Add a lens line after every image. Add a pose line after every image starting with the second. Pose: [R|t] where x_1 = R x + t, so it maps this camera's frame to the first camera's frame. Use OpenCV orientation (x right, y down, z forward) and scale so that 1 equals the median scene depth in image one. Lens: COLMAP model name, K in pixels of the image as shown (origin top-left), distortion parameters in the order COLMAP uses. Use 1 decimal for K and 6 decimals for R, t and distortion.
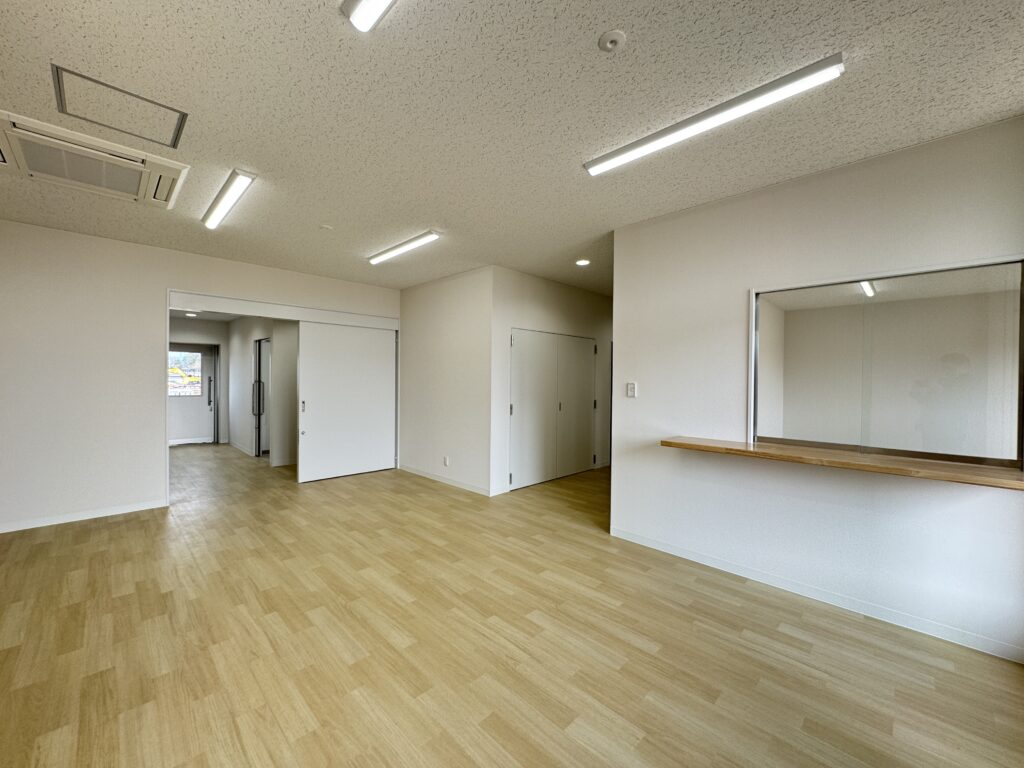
lens RADIAL K [[411.8, 0, 513.2], [0, 411.8, 383.0], [0, 0, 1]] dist [-0.002714, 0.000338]
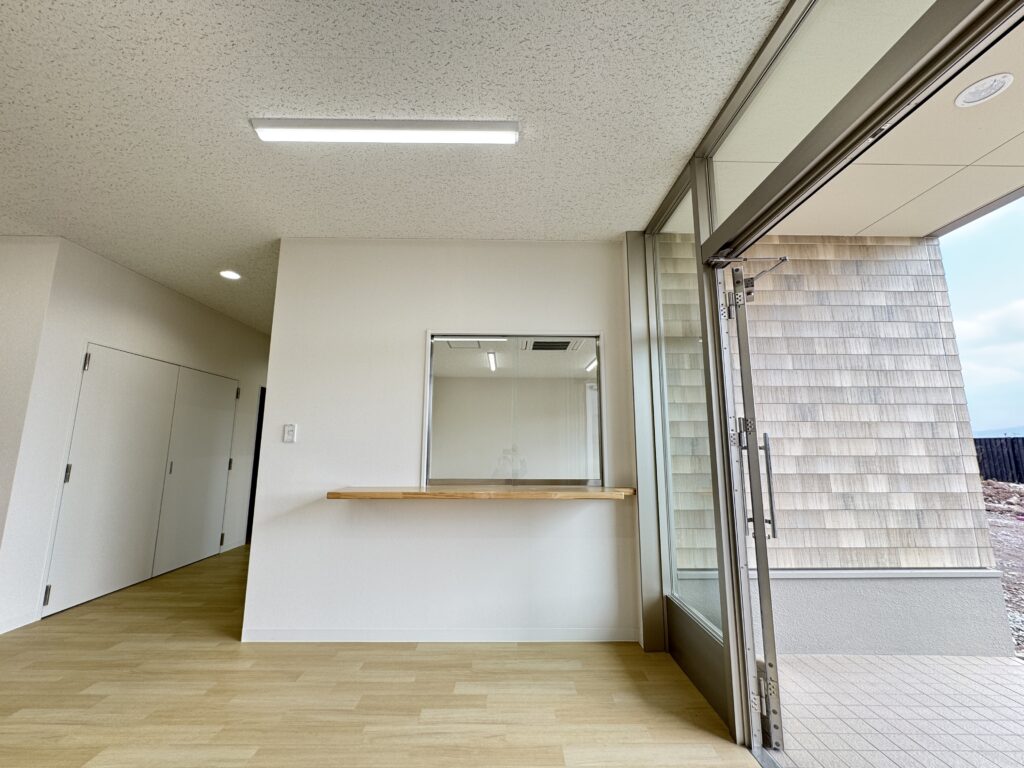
lens RADIAL K [[411.8, 0, 512.1], [0, 411.8, 380.8], [0, 0, 1]] dist [-0.002714, 0.000338]
pose [[0.701632, 0.105603, 0.704671, 0.021656], [0.012048, 0.987057, -0.159919, 0.052501], [-0.712438, 0.120694, 0.691278, 0.148716]]
